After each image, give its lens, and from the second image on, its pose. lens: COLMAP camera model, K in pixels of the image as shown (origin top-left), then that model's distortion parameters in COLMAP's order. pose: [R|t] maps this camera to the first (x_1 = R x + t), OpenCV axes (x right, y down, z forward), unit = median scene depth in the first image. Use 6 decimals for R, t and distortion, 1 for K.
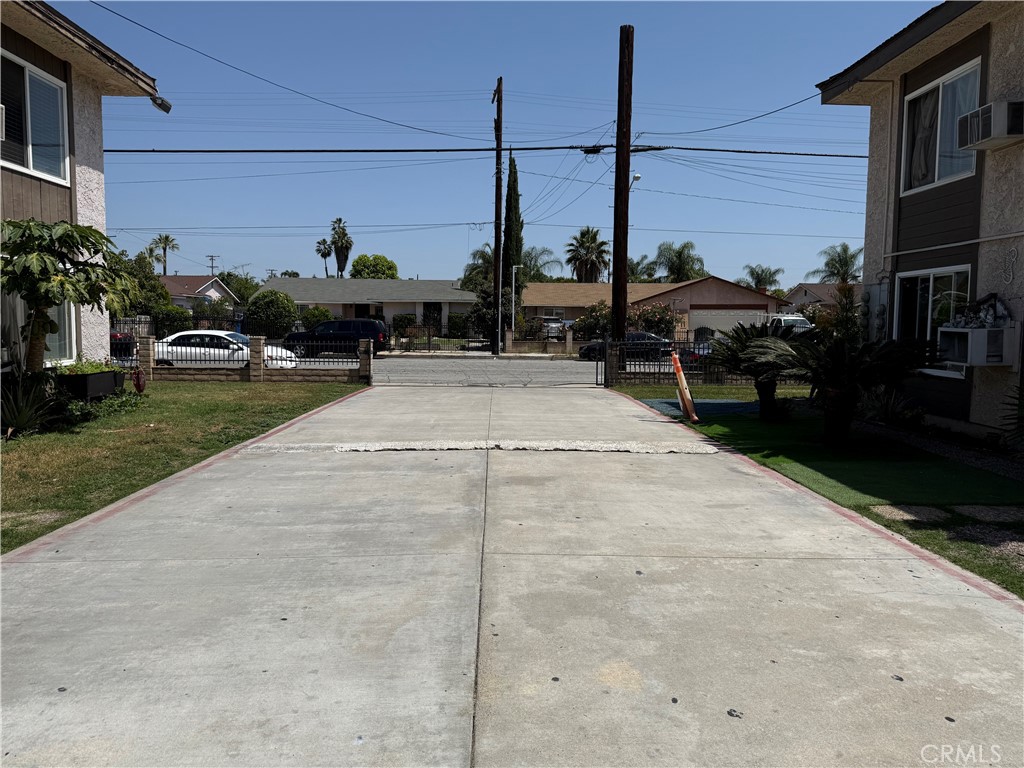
lens RADIAL K [[718.1, 0, 512.0], [0, 718.1, 384.0], [0, 0, 1]] dist [0.001090, -0.006679]
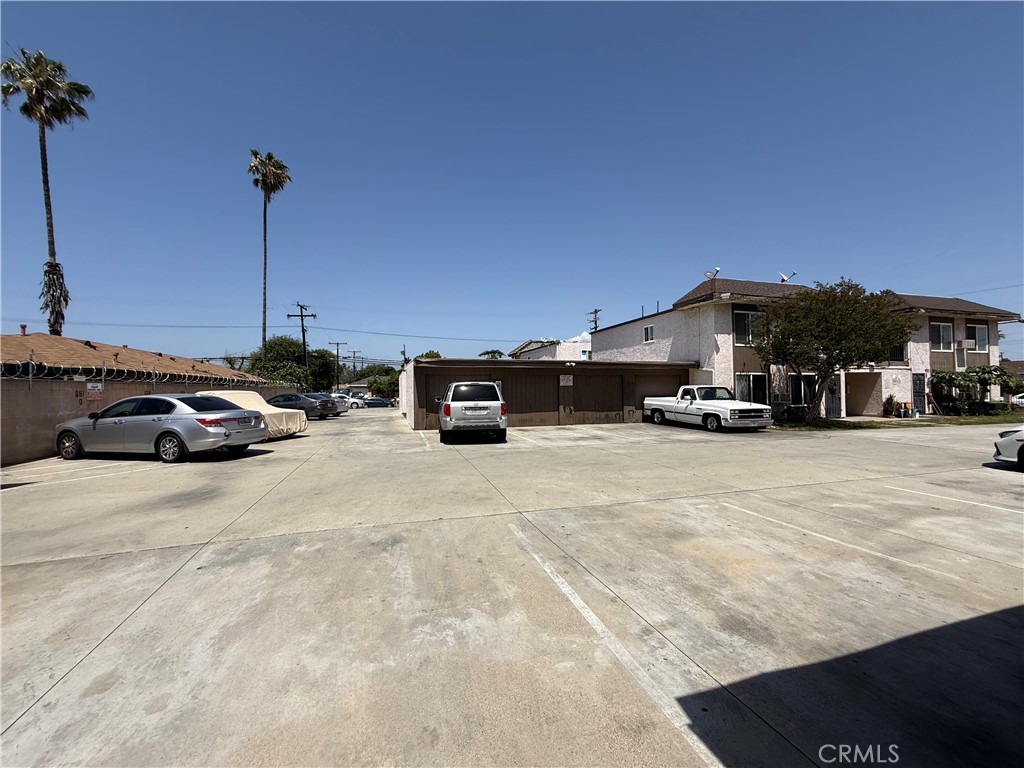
lens RADIAL K [[407.2, 0, 509.1], [0, 407.2, 383.6], [0, 0, 1]] dist [-0.000380, -0.000320]
pose [[0.258060, -0.021970, -0.965879, 1.881627], [-0.077039, 0.996090, -0.043240, 0.399746], [0.963052, 0.085569, 0.255359, -4.655305]]
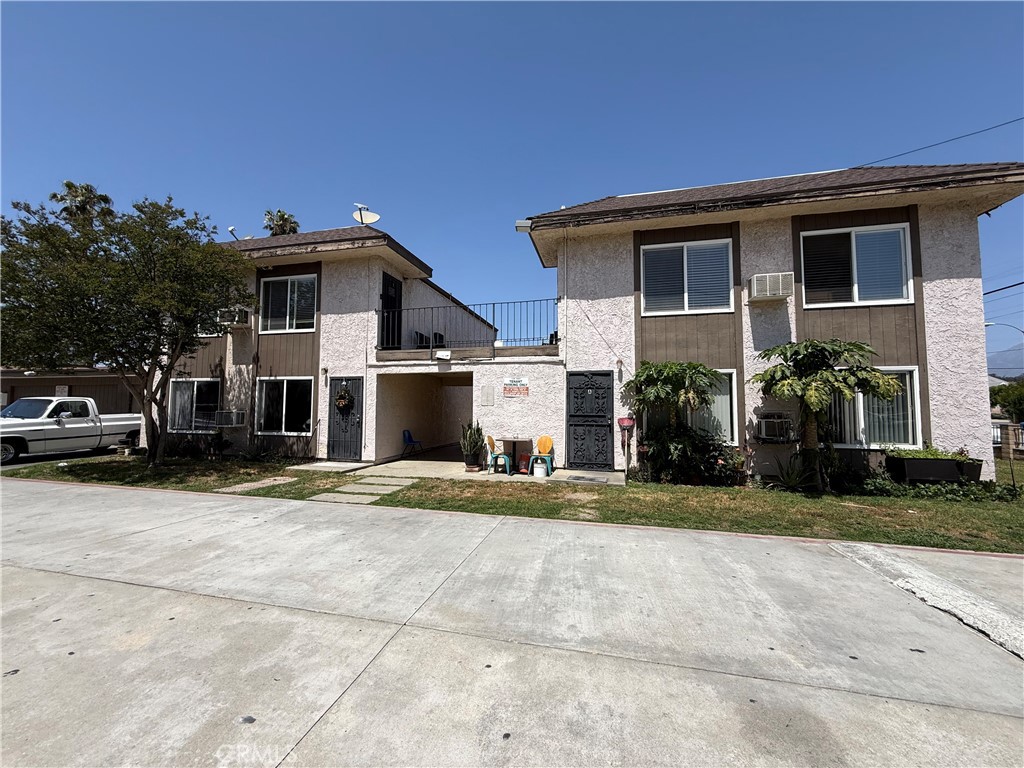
lens RADIAL K [[407.2, 0, 509.1], [0, 407.2, 383.6], [0, 0, 1]] dist [-0.000380, -0.000320]
pose [[-0.258907, -0.062897, -0.963852, 0.550027], [-0.092554, 0.994901, -0.040062, -0.118577], [0.961458, 0.078837, -0.263409, 1.334087]]
